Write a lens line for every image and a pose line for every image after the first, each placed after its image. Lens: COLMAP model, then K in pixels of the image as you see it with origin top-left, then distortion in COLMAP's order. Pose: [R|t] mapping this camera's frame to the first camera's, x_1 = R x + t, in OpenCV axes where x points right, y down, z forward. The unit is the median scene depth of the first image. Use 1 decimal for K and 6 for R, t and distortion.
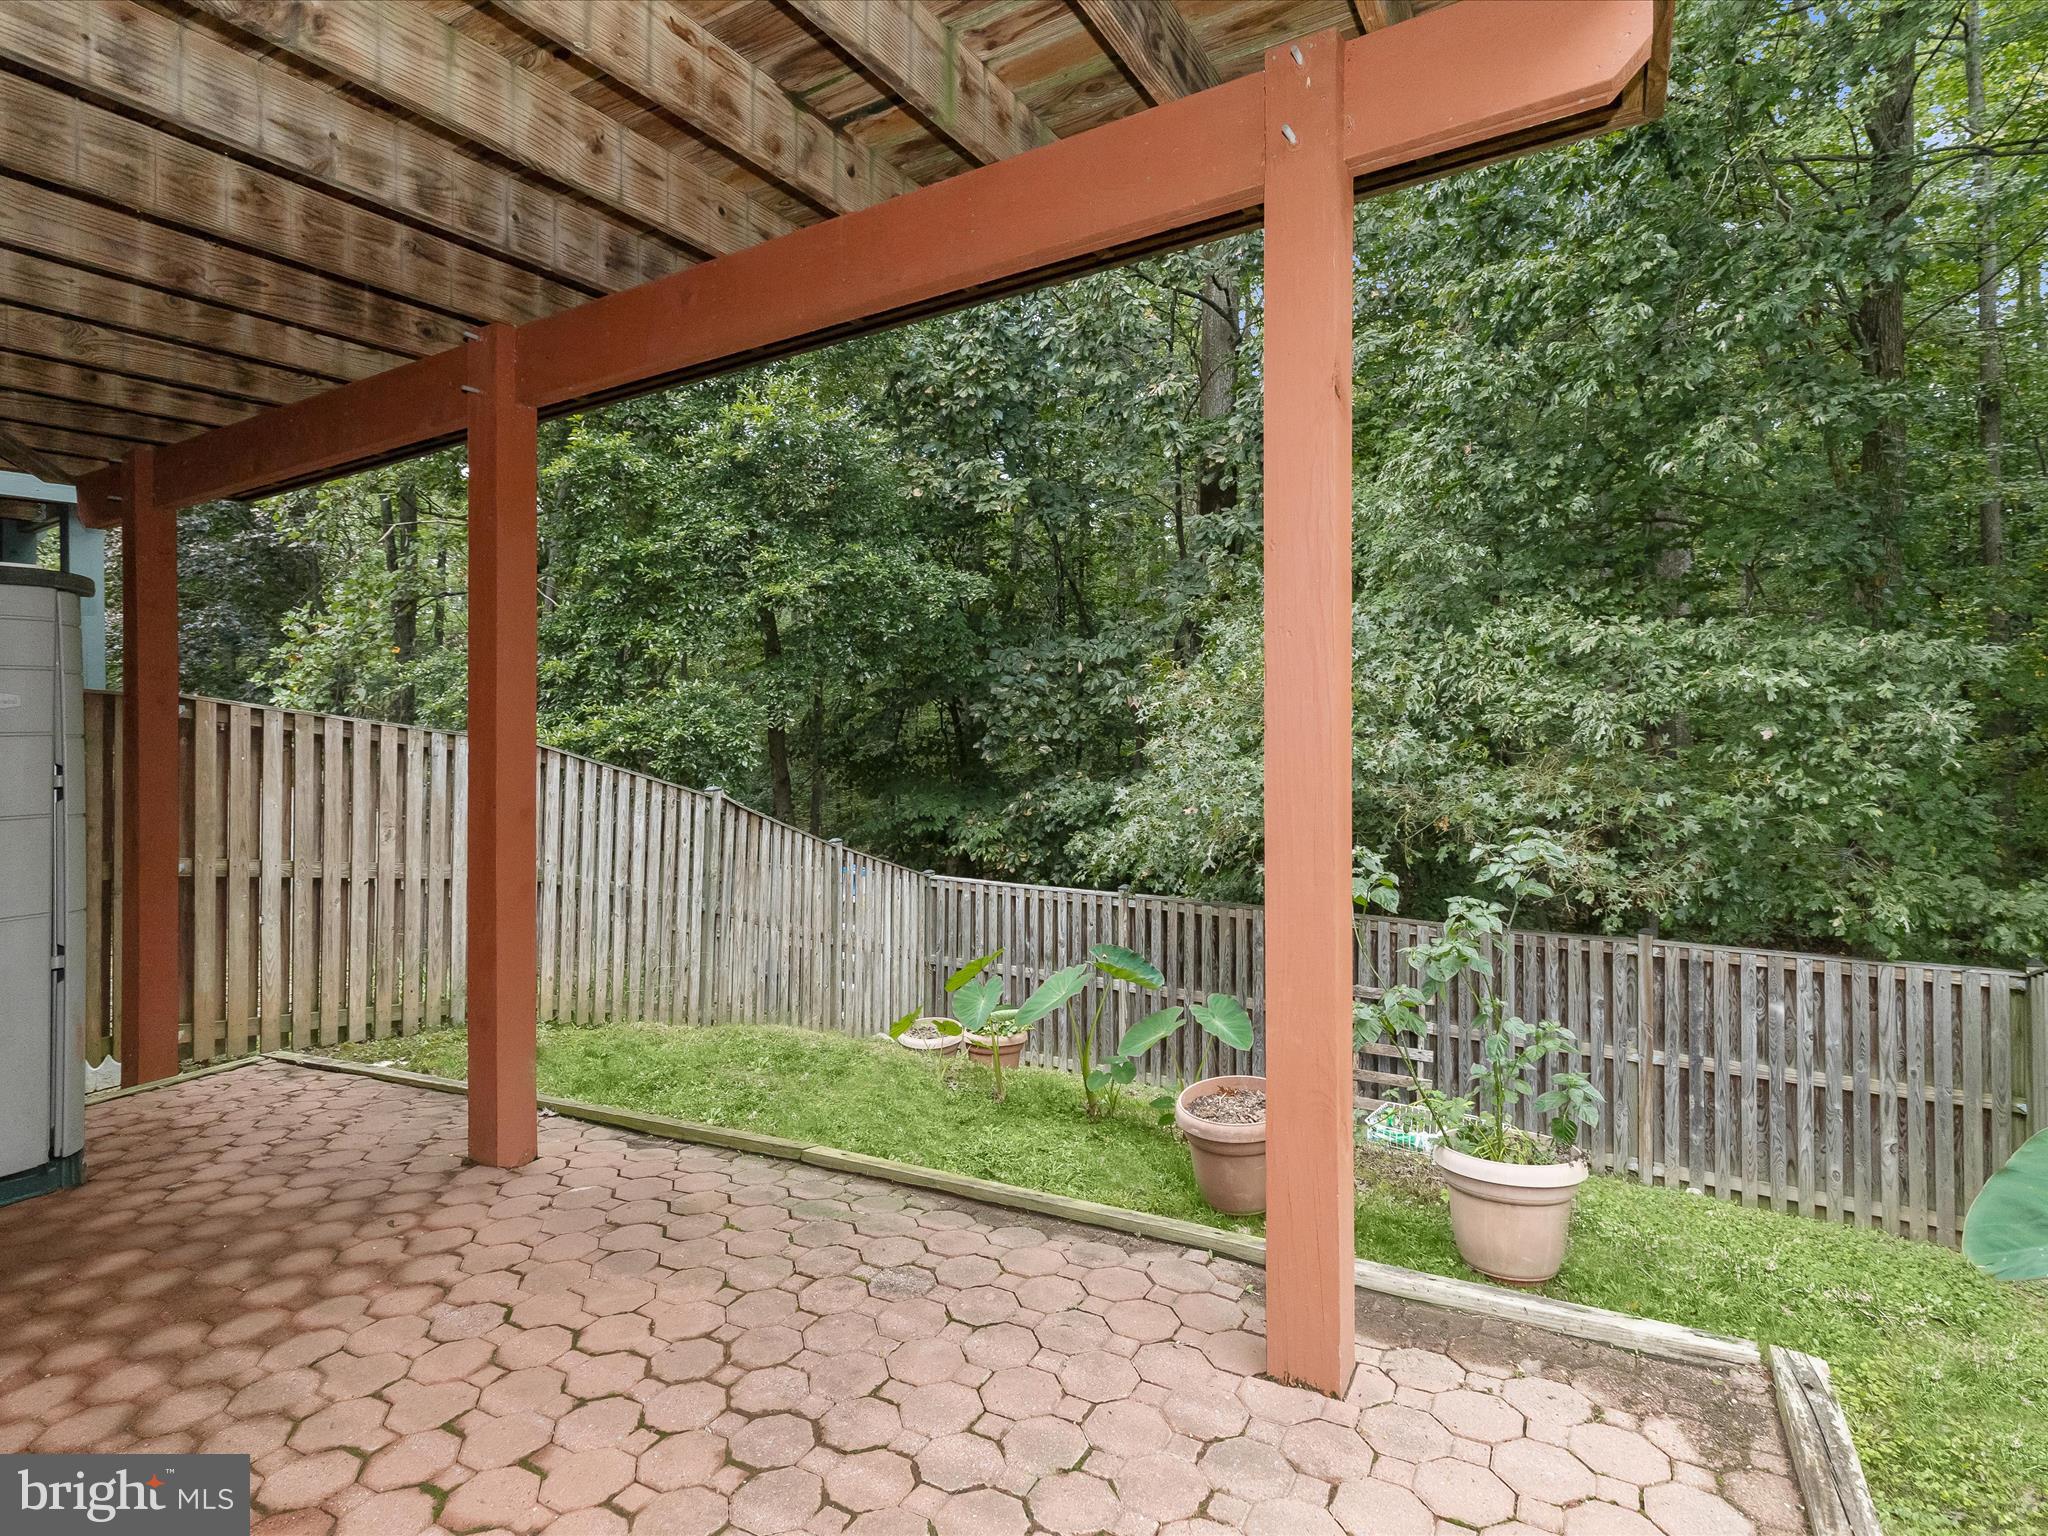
lens RADIAL K [[1079.9, 0, 1037.6], [0, 1079.9, 746.7], [0, 0, 1]] dist [-0.005748, 0.000300]
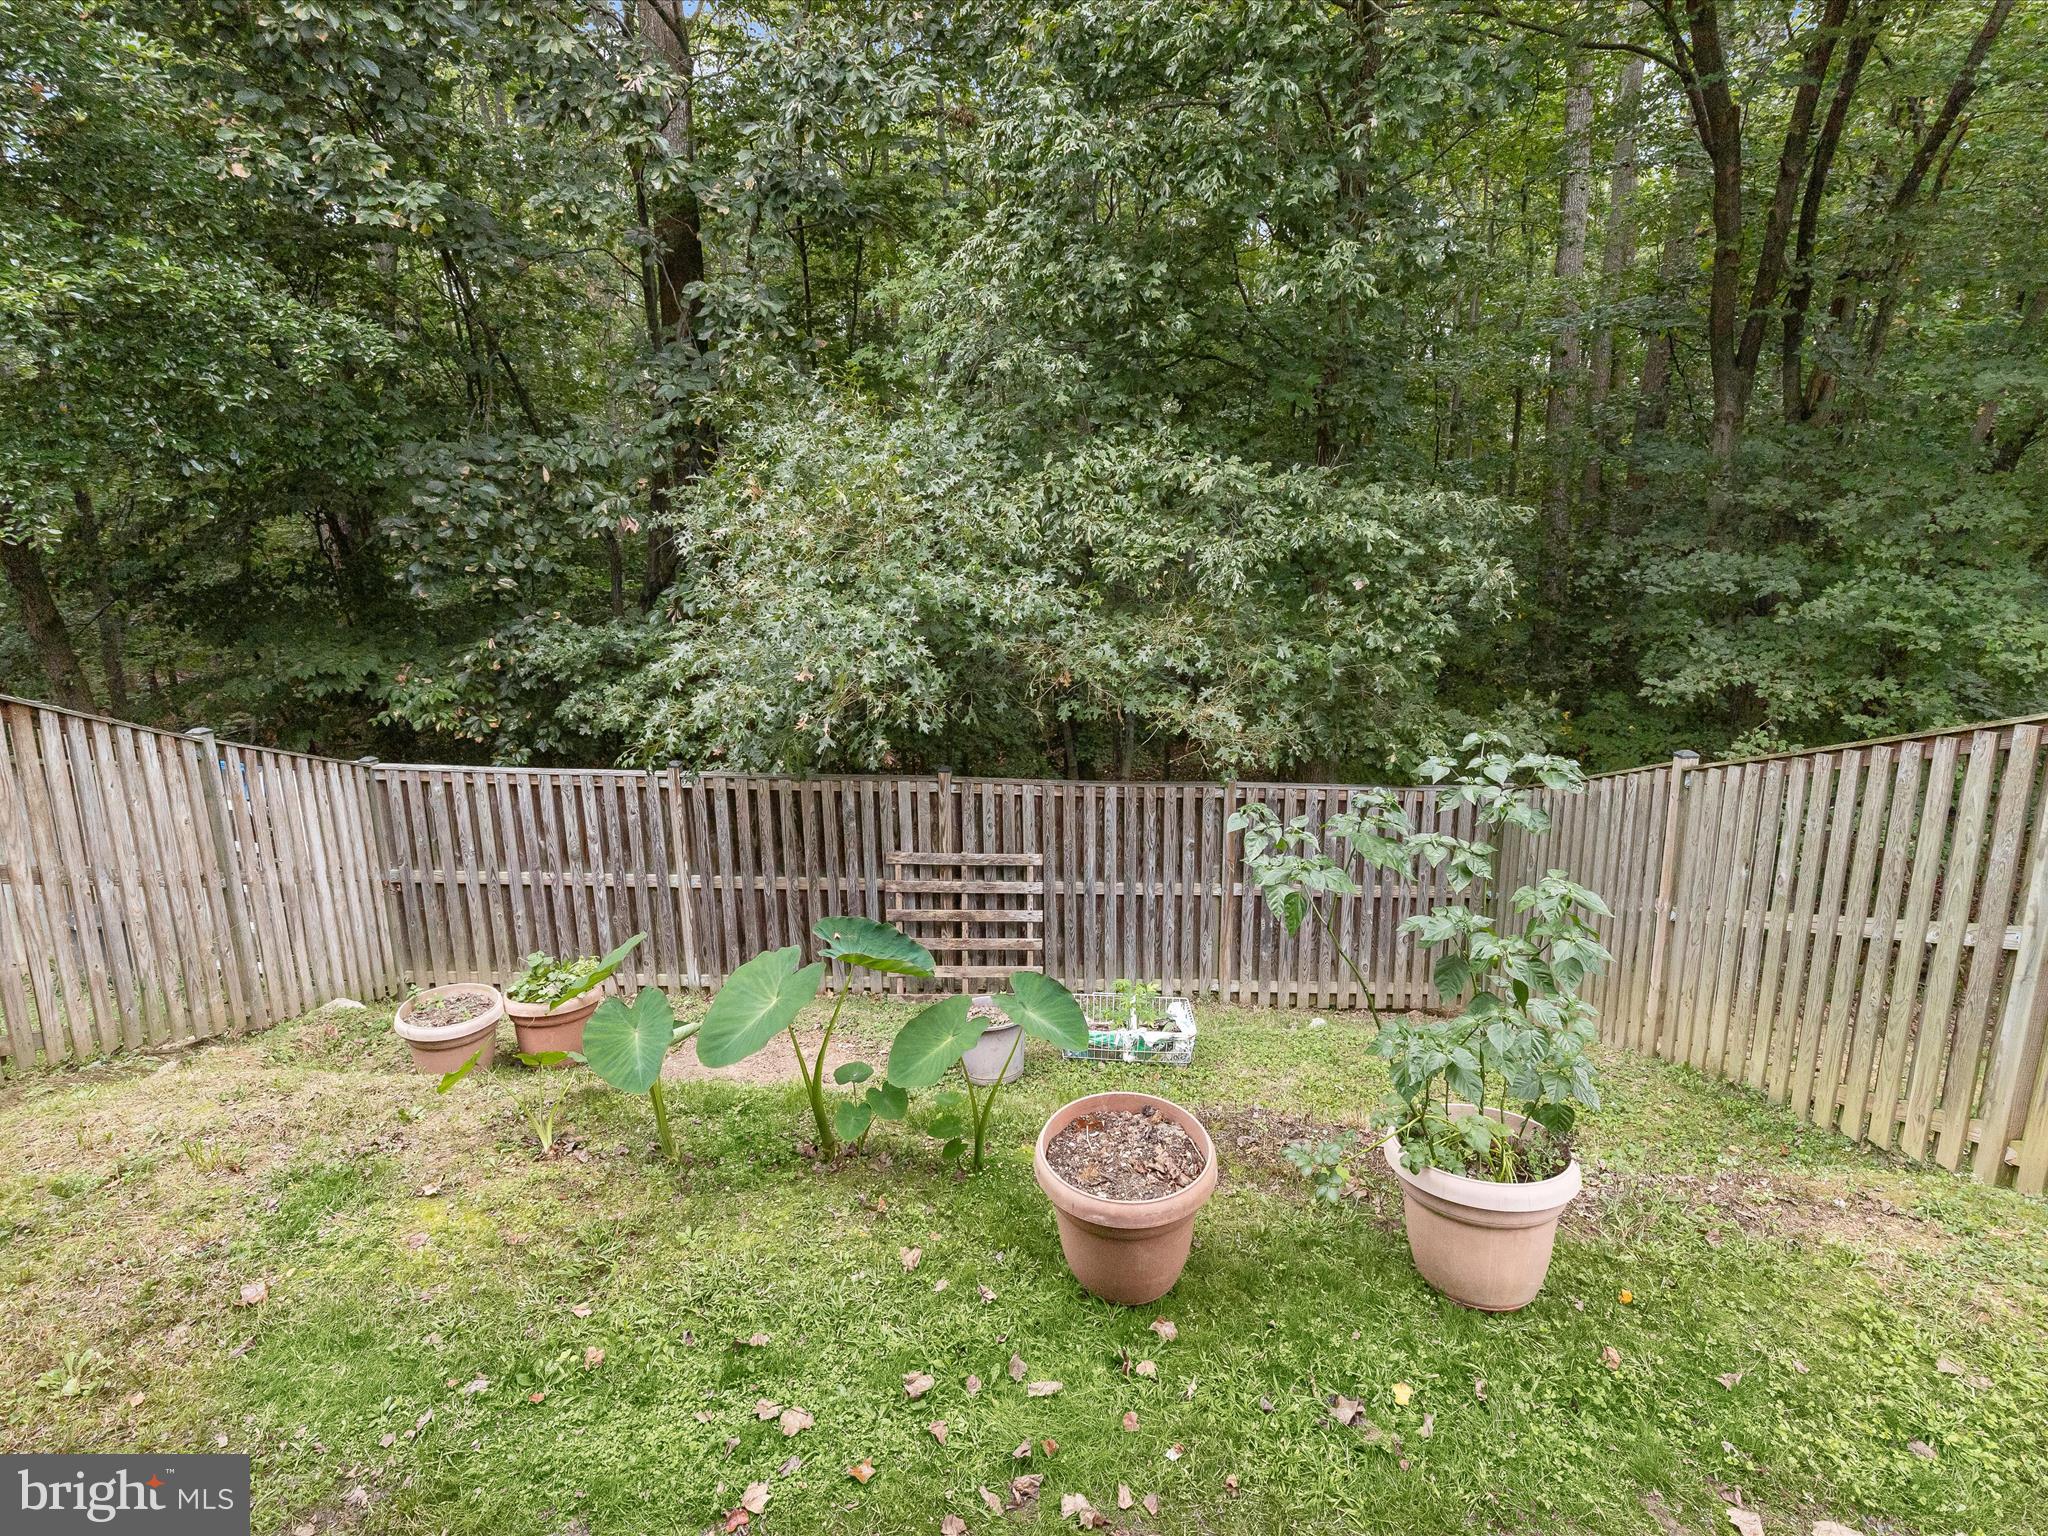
lens RADIAL K [[979.2, 0, 1049.6], [0, 979.2, 820.6], [0, 0, 1]] dist [0.005414, -0.001208]
pose [[0.846843, -0.116077, 0.519020, -0.069640], [-0.014789, 0.970375, 0.241151, -0.010784], [-0.531637, -0.211893, 0.820039, 0.243469]]
